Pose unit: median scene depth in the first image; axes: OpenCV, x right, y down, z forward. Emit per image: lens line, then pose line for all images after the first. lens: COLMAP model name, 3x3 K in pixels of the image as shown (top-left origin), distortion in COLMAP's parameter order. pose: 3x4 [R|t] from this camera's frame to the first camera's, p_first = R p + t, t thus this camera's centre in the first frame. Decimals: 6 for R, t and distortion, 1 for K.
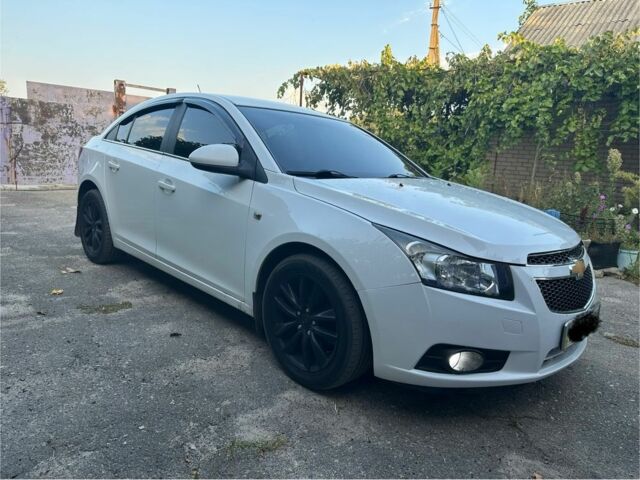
lens RADIAL K [[454.0, 0, 320.0], [0, 454.0, 240.0], [0, 0, 1]] dist [0.063533, -0.080420]
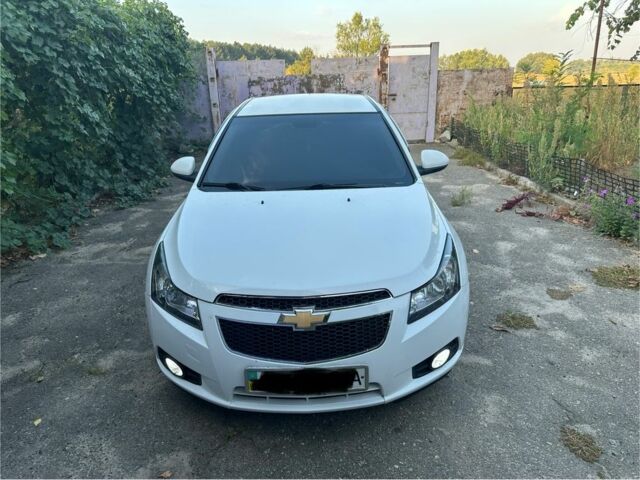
lens RADIAL K [[454.0, 0, 320.0], [0, 454.0, 240.0], [0, 0, 1]] dist [0.063533, -0.080420]
pose [[0.703346, 0.154769, -0.693794, 0.362101], [-0.054295, 0.984856, 0.164655, -0.075859], [0.708771, -0.078140, 0.701098, 0.116041]]
